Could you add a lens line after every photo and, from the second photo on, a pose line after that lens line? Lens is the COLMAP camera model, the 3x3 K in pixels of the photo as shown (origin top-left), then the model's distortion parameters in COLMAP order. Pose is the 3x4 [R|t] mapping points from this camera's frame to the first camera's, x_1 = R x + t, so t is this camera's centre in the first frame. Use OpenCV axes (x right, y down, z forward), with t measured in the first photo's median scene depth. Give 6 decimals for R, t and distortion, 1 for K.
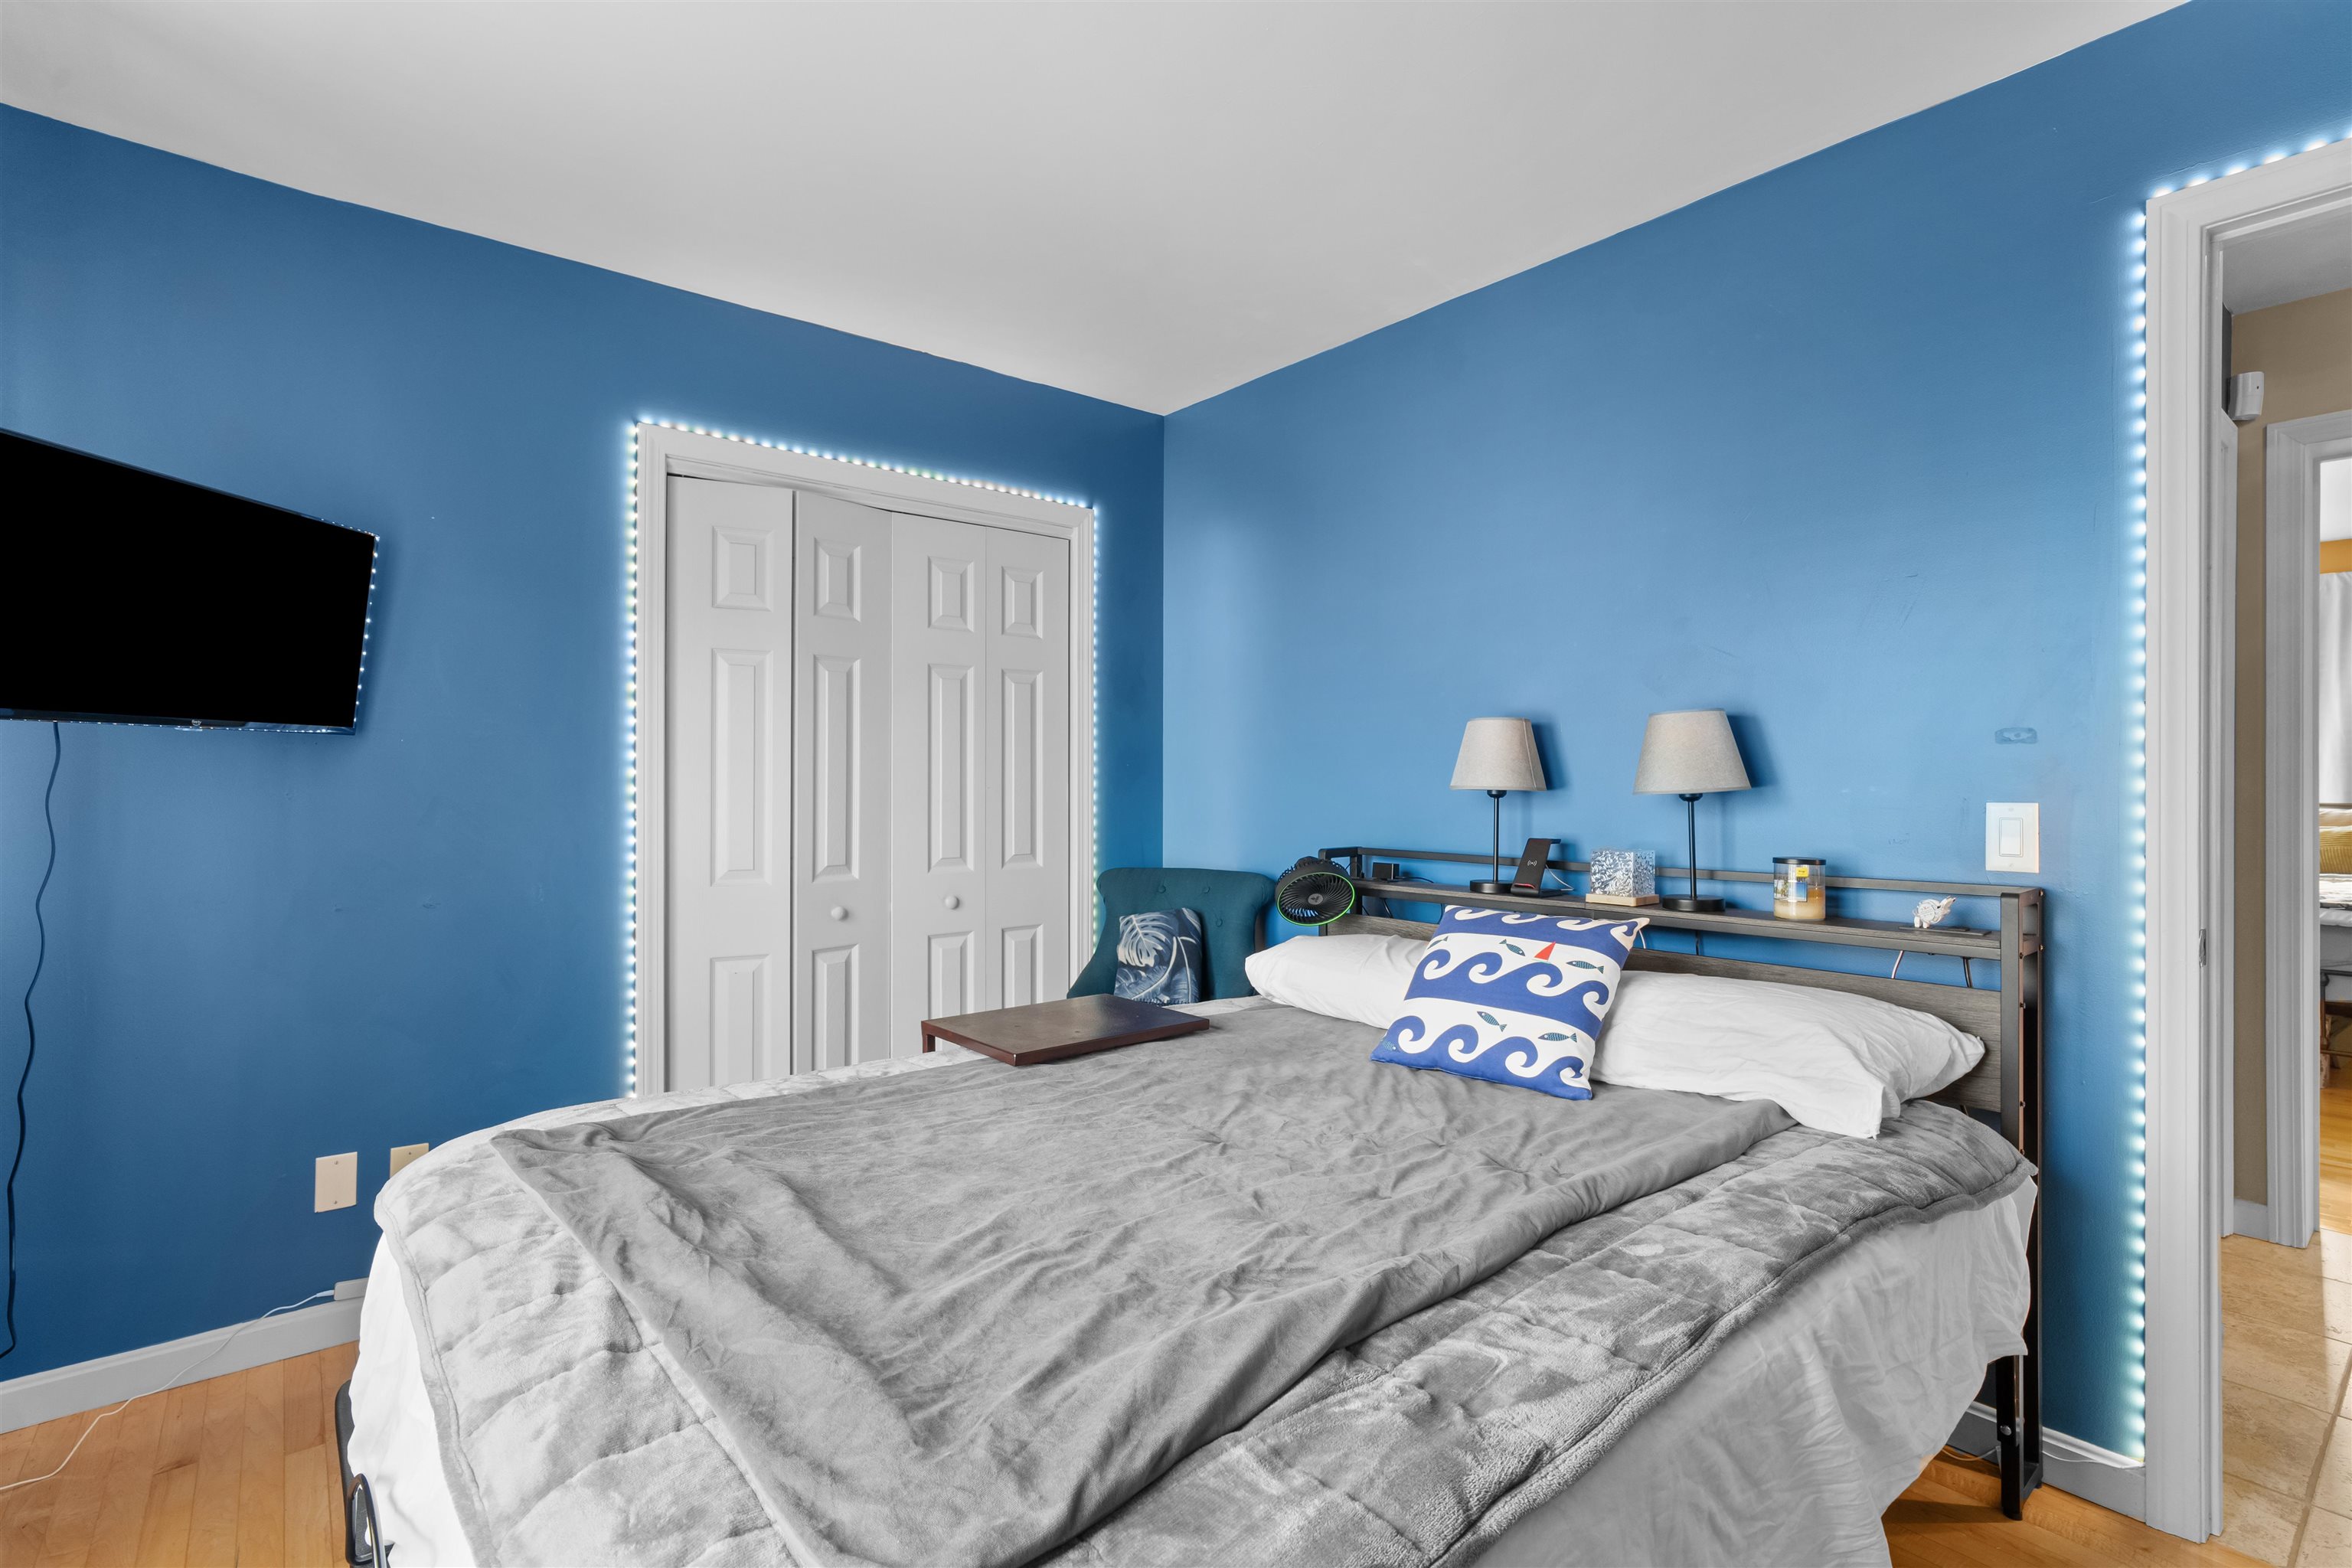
lens RADIAL K [[1119.6, 0, 1188.1], [0, 1119.6, 782.4], [0, 0, 1]] dist [-0.018194, 0.008290]
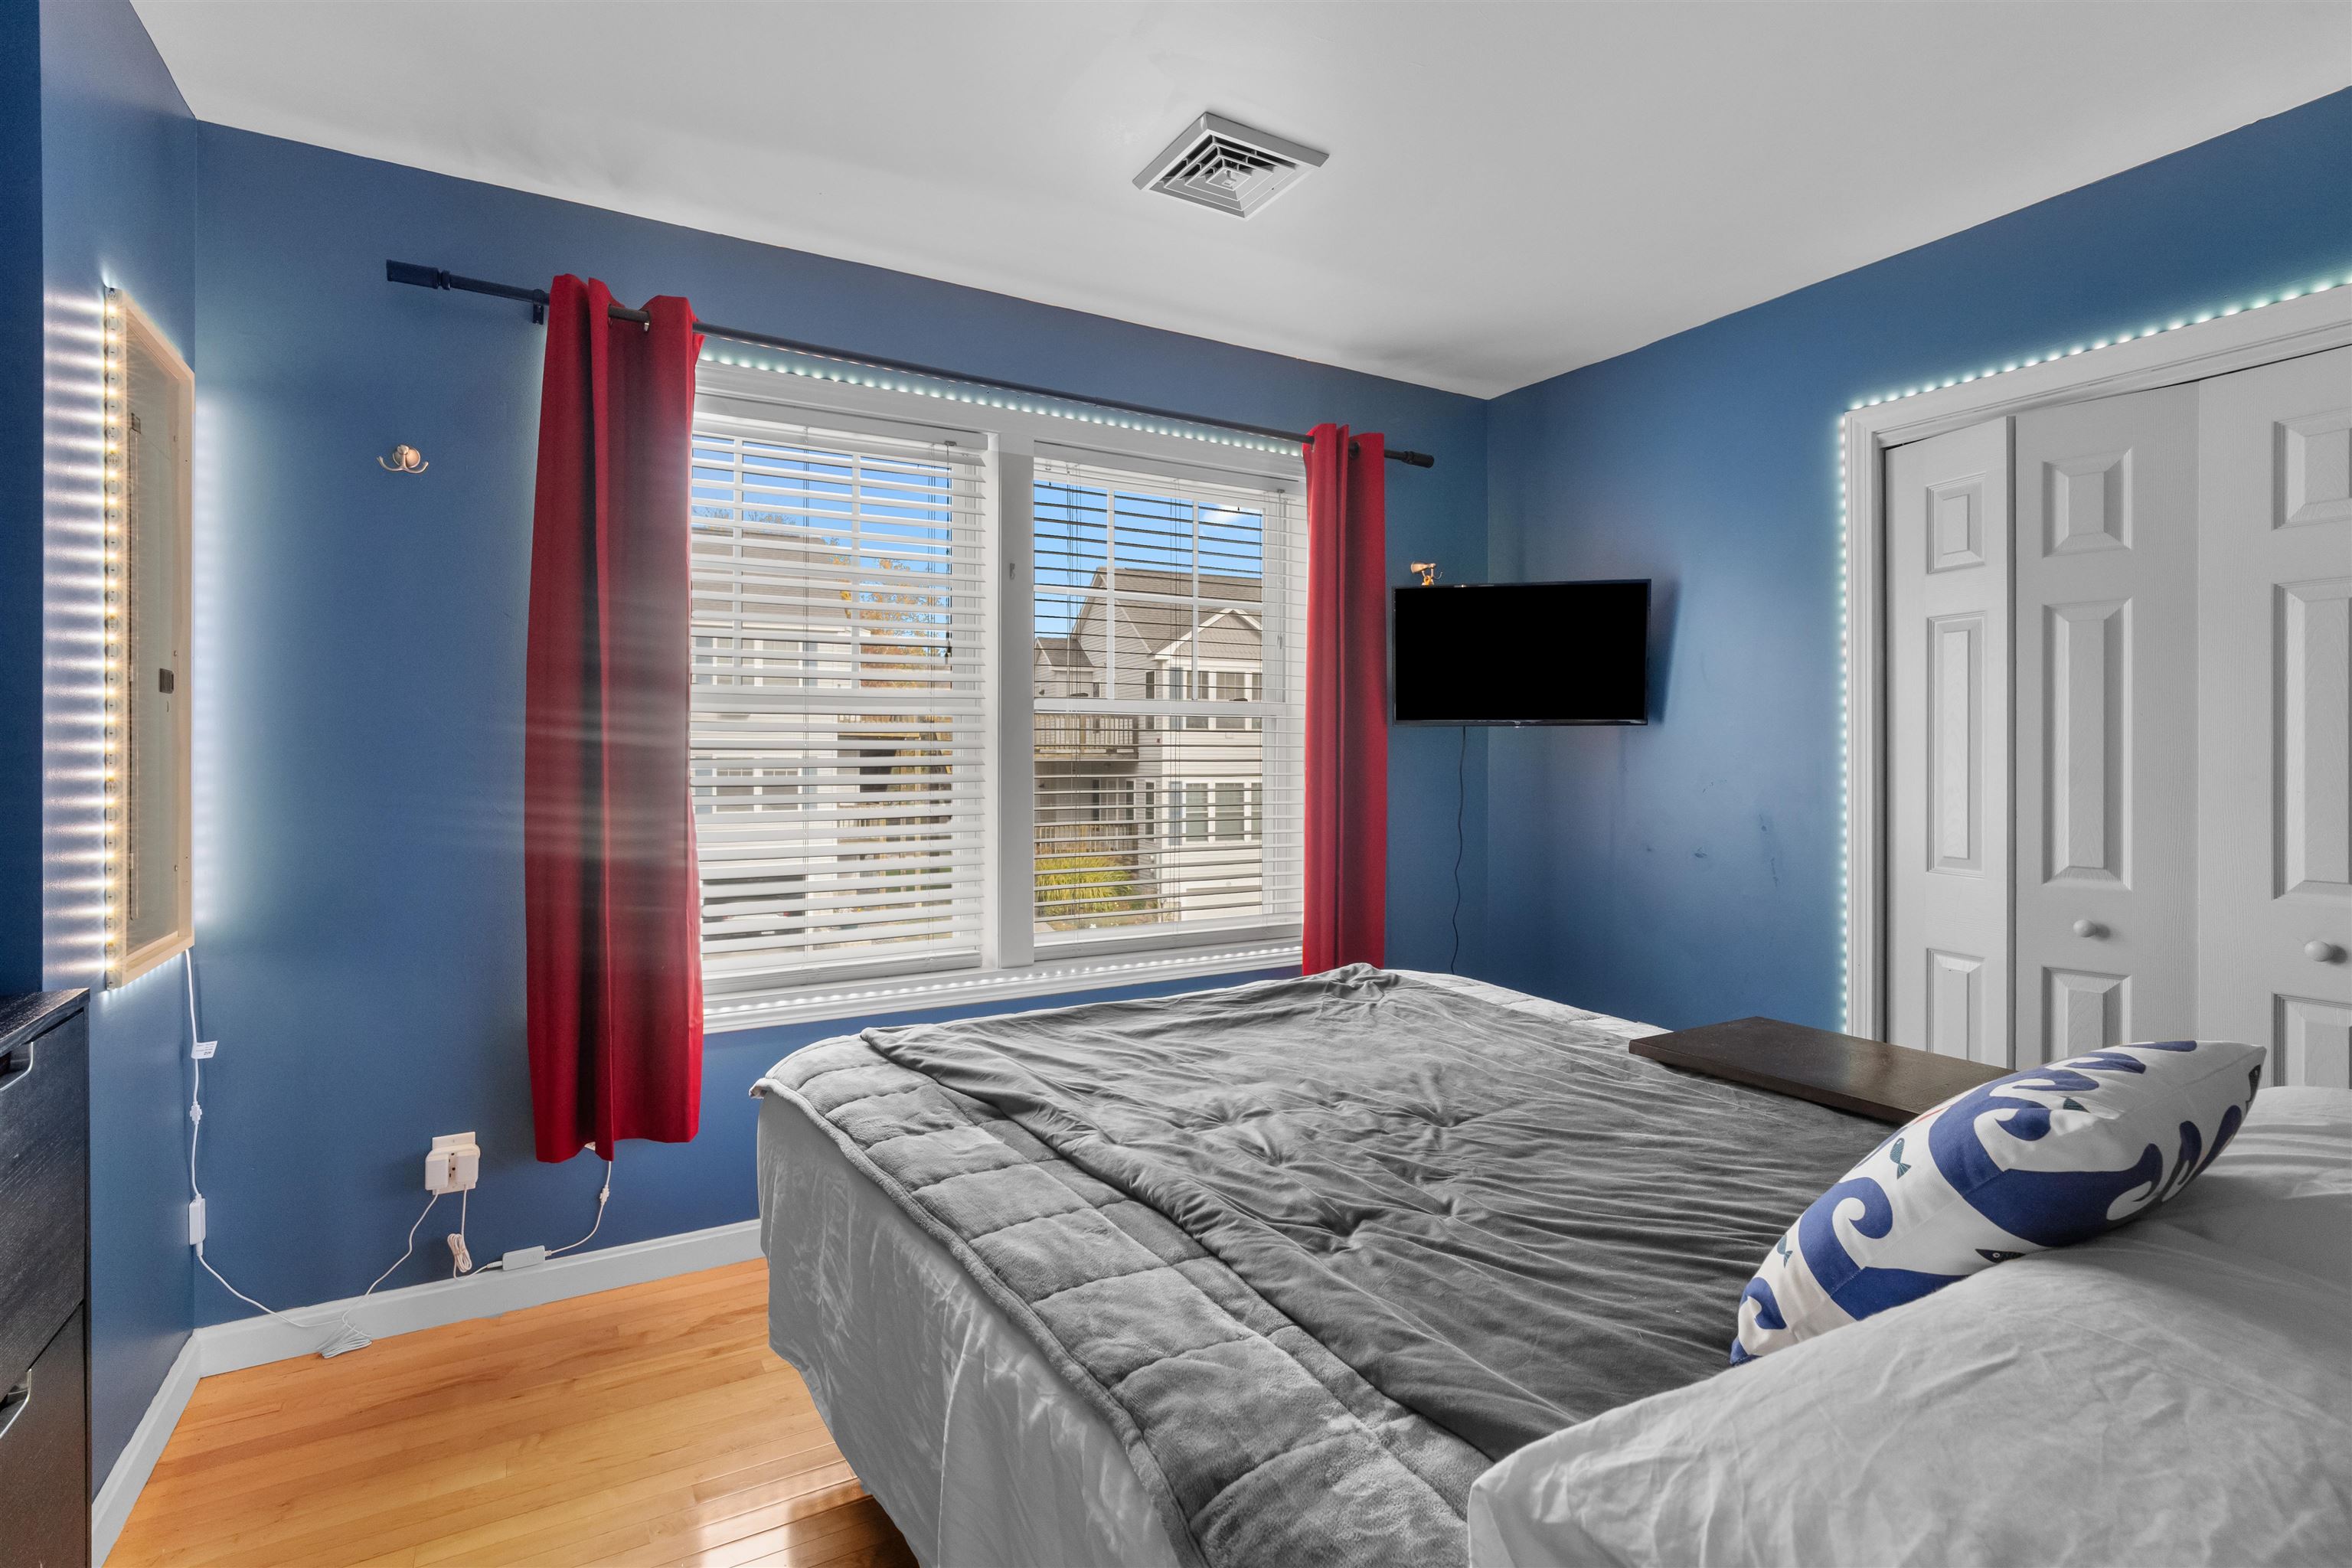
lens RADIAL K [[1119.6, 0, 1166.4], [0, 1119.6, 763.4], [0, 0, 1]] dist [-0.018194, 0.008290]
pose [[-0.170157, 0.009172, -0.985374, 0.596381], [0.005765, 0.999949, 0.008312, -0.009884], [0.985400, -0.004267, -0.170201, 0.523246]]
